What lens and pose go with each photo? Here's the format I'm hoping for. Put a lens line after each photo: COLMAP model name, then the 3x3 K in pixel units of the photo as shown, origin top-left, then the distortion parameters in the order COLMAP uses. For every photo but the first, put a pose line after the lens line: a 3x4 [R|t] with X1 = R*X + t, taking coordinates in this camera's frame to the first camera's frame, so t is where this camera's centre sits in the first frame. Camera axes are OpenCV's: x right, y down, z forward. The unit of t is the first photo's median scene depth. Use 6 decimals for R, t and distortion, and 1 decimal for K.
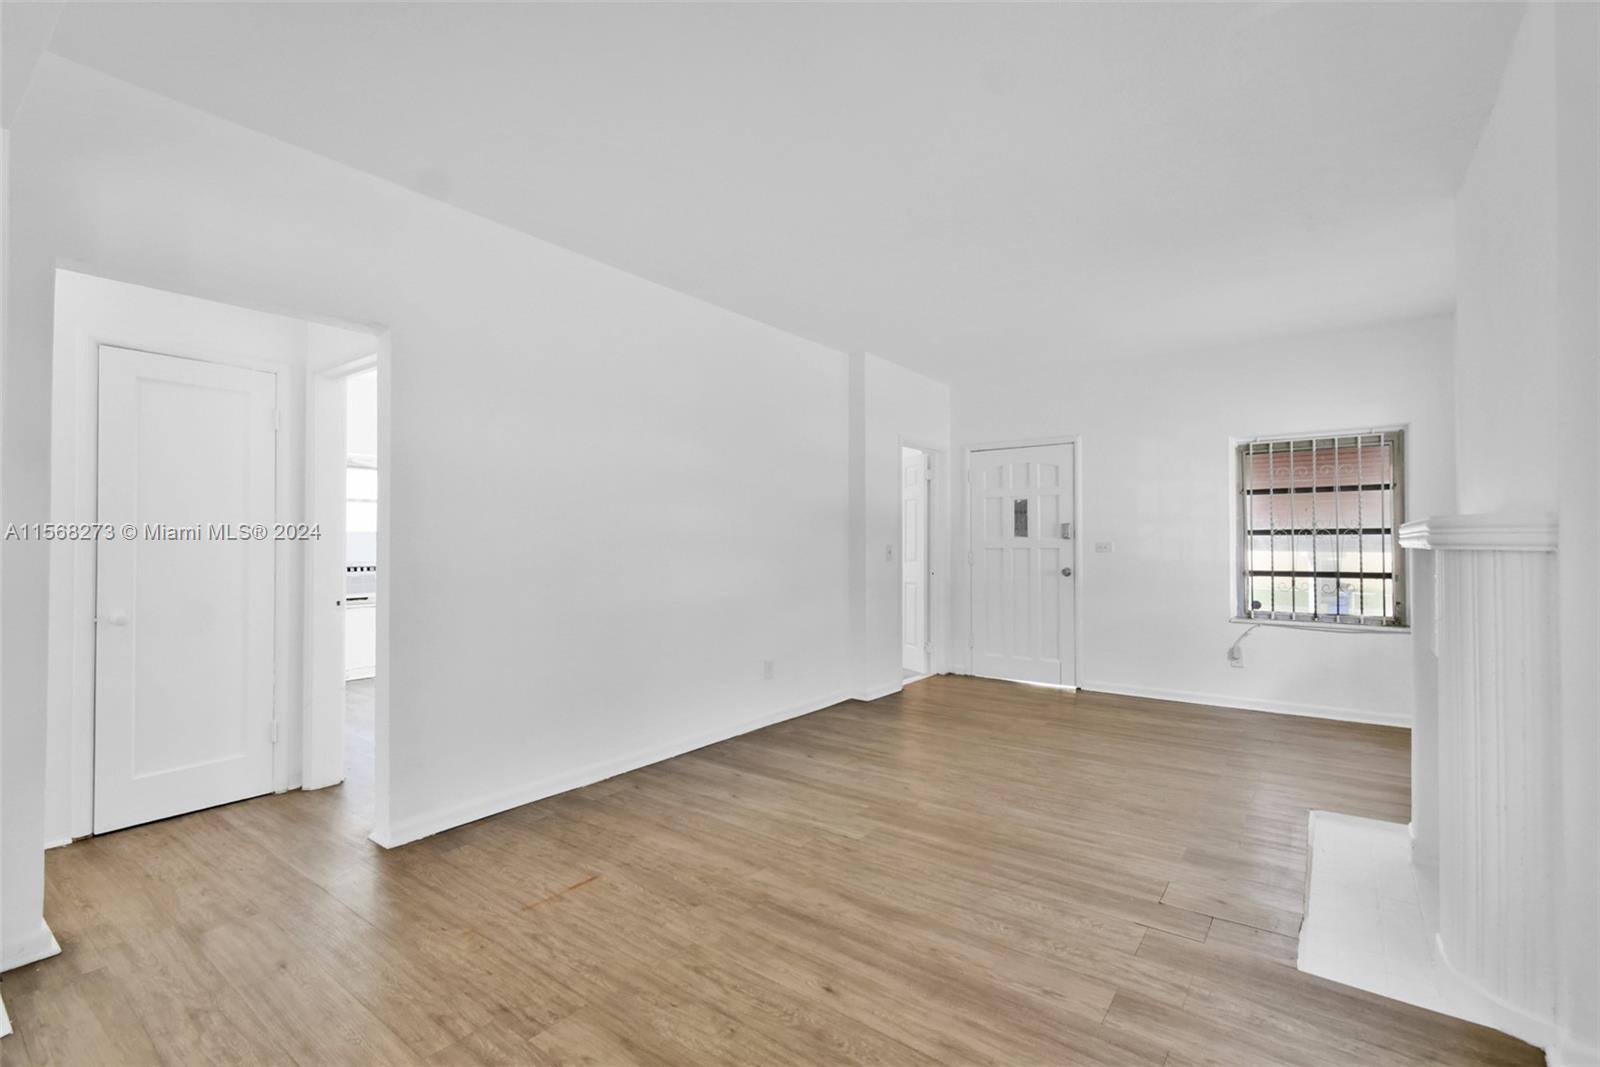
lens RADIAL K [[710.2, 0, 807.1], [0, 710.2, 538.4], [0, 0, 1]] dist [0.004593, -0.002446]
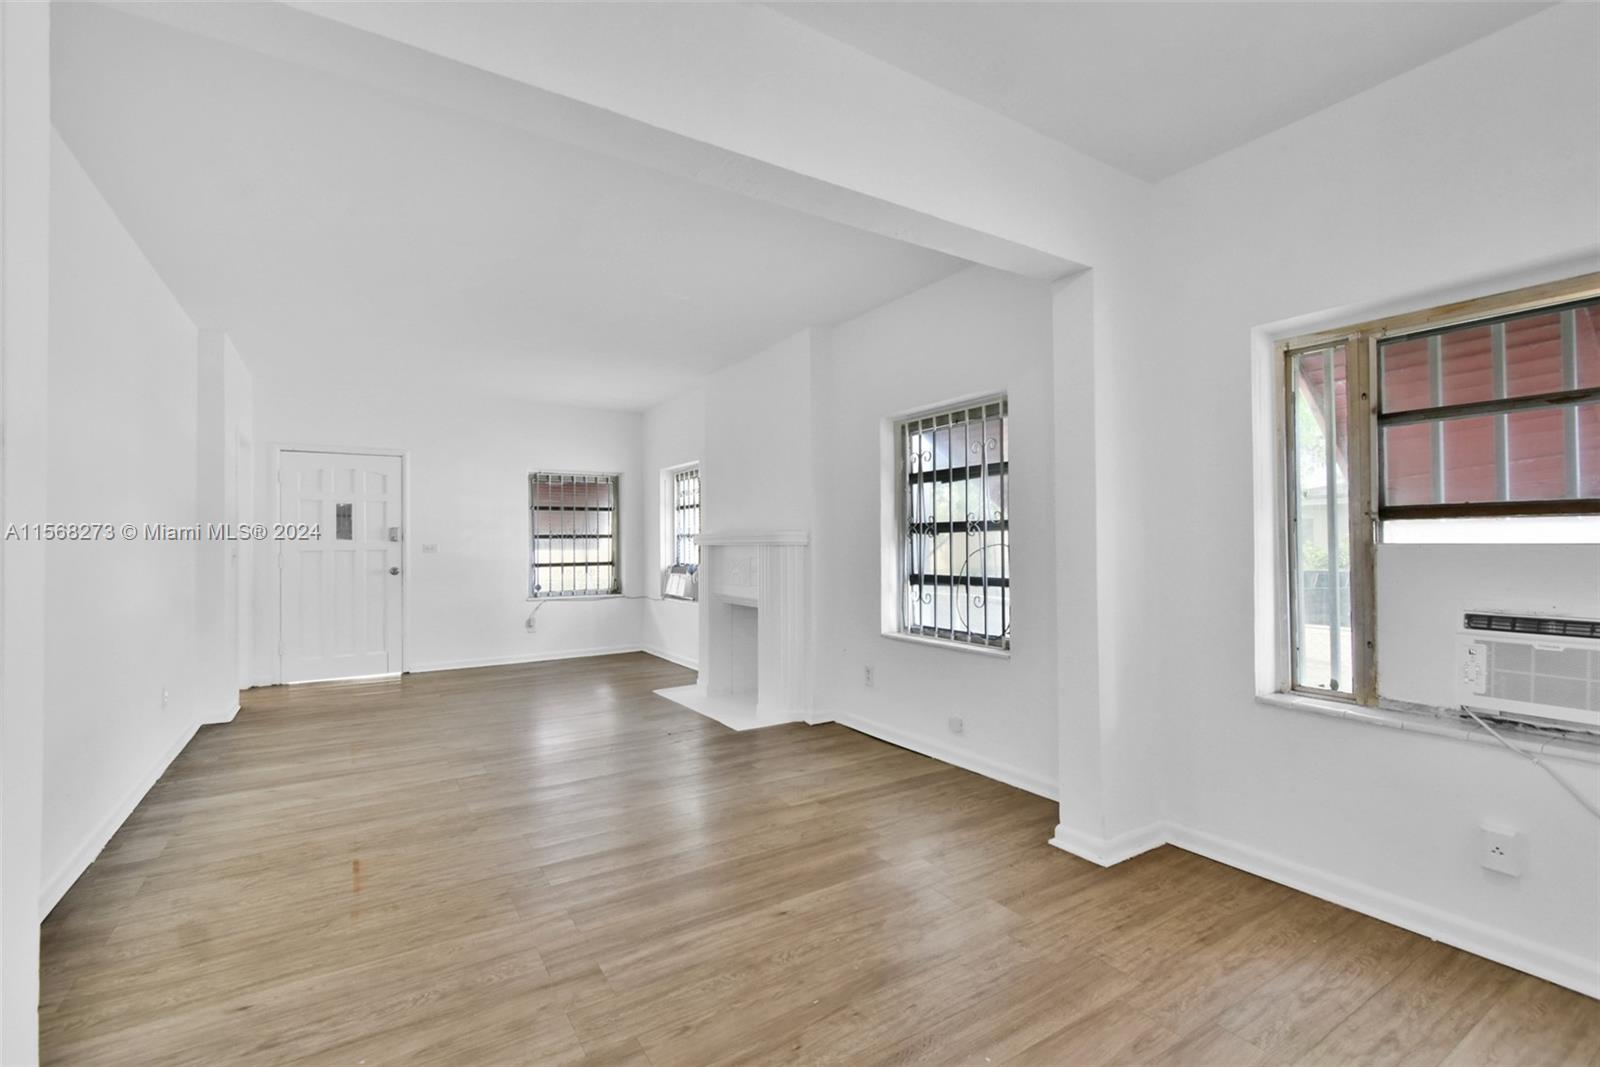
lens RADIAL K [[710.2, 0, 804.6], [0, 710.2, 535.0], [0, 0, 1]] dist [0.004593, -0.002446]
pose [[0.353426, 0.007166, 0.935435, -0.728479], [0.000889, 0.999968, -0.007997, 0.000173], [-0.935462, 0.003658, 0.353409, -0.000164]]
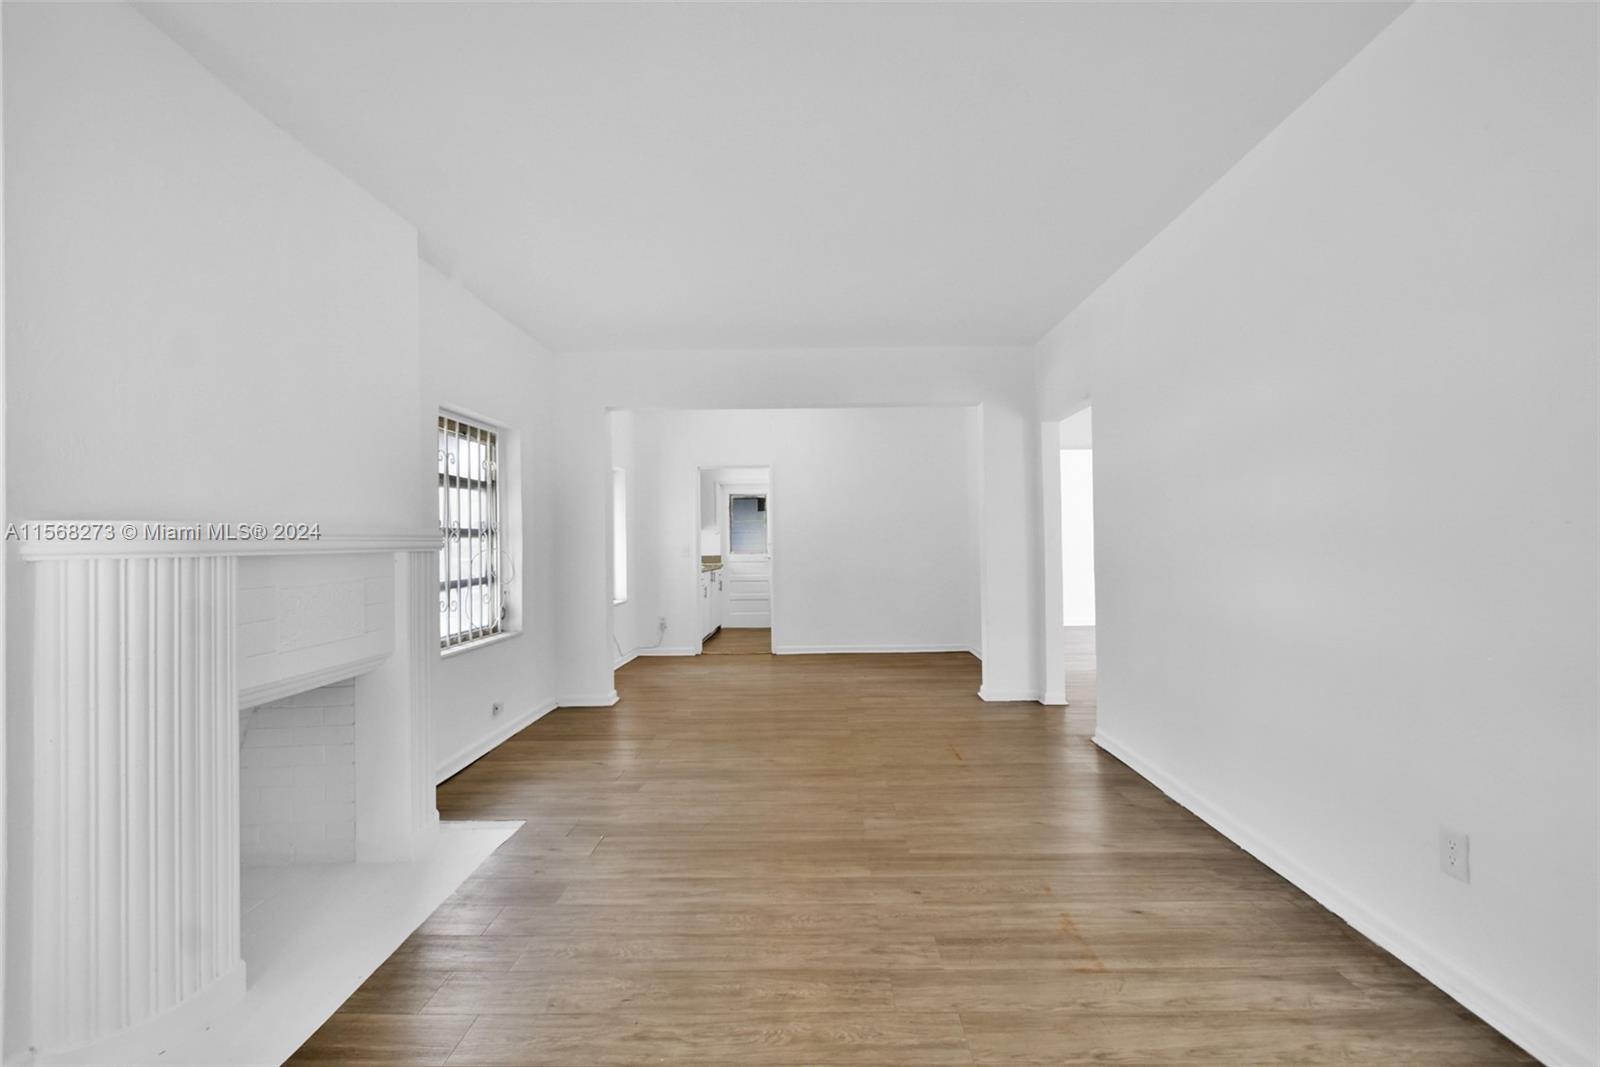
lens RADIAL K [[710.2, 0, 807.4], [0, 710.2, 532.7], [0, 0, 1]] dist [0.004593, -0.002446]
pose [[-0.807371, 0.003891, -0.590031, 0.597153], [0.018341, 0.999661, -0.018506, 0.009205], [0.589759, -0.025763, -0.807169, 1.416387]]
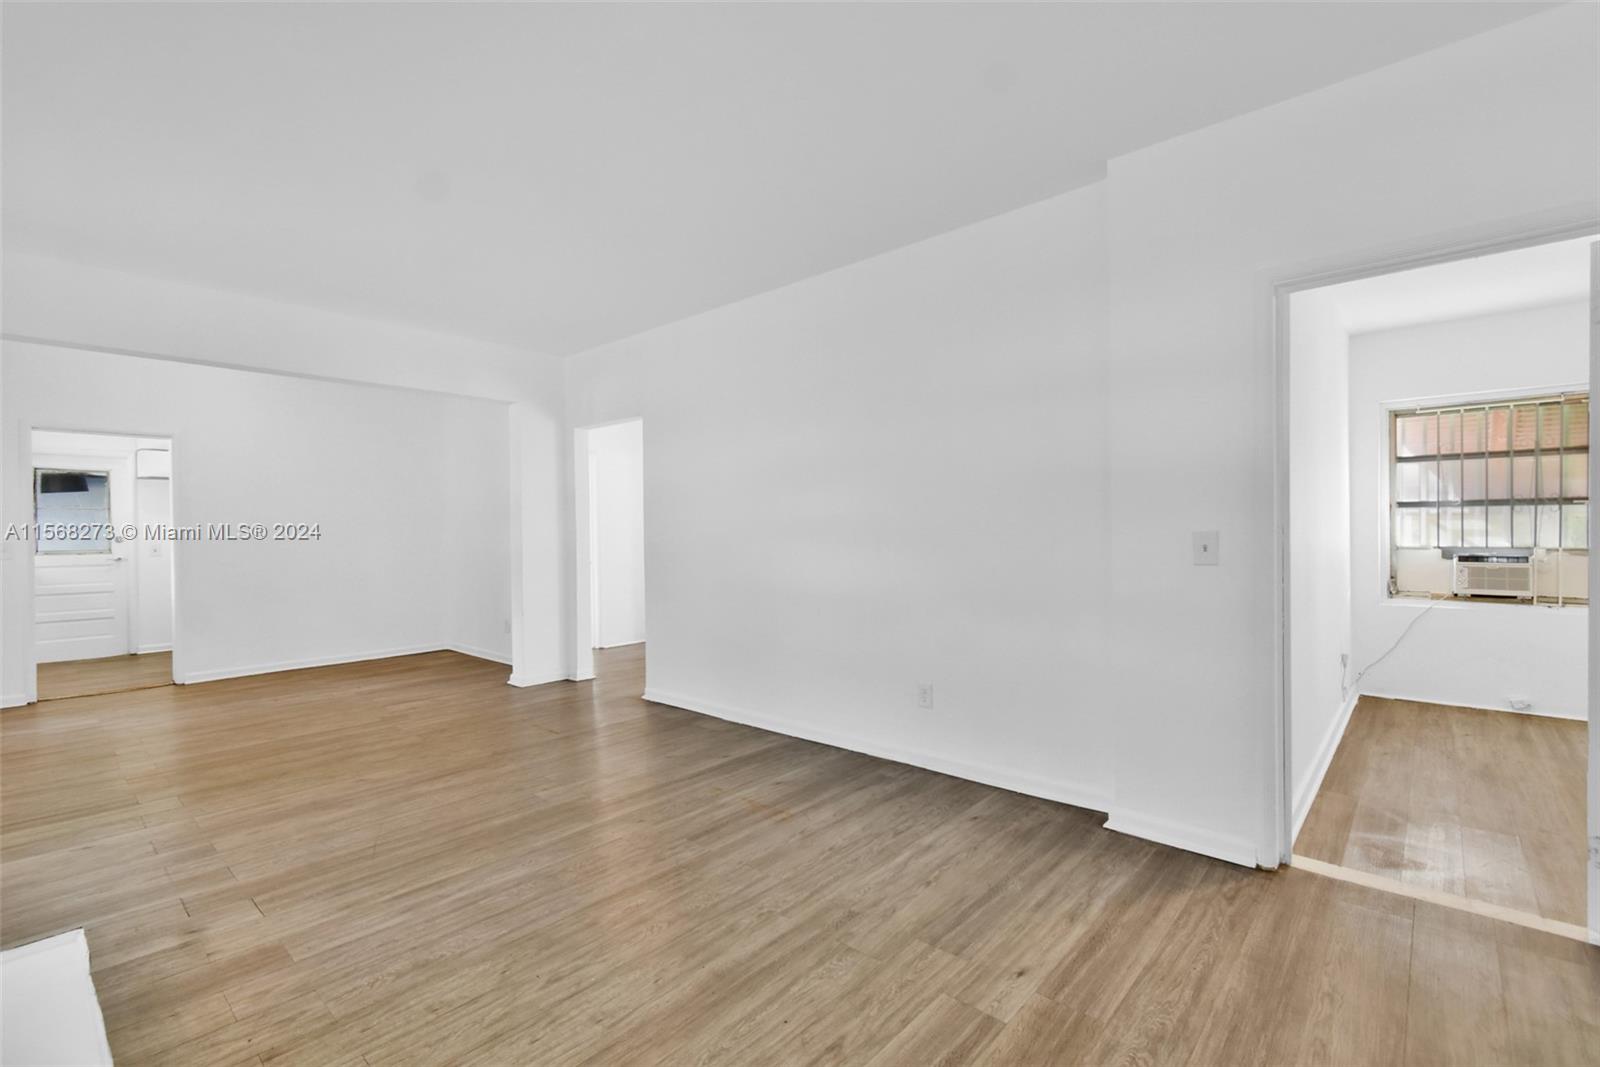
lens RADIAL K [[710.2, 0, 805.1], [0, 710.2, 533.7], [0, 0, 1]] dist [0.004593, -0.002446]
pose [[-0.084400, 0.008695, -0.996394, 0.910559], [0.020073, 0.999774, 0.007024, 0.004531], [0.996230, -0.019408, -0.084555, 1.197148]]
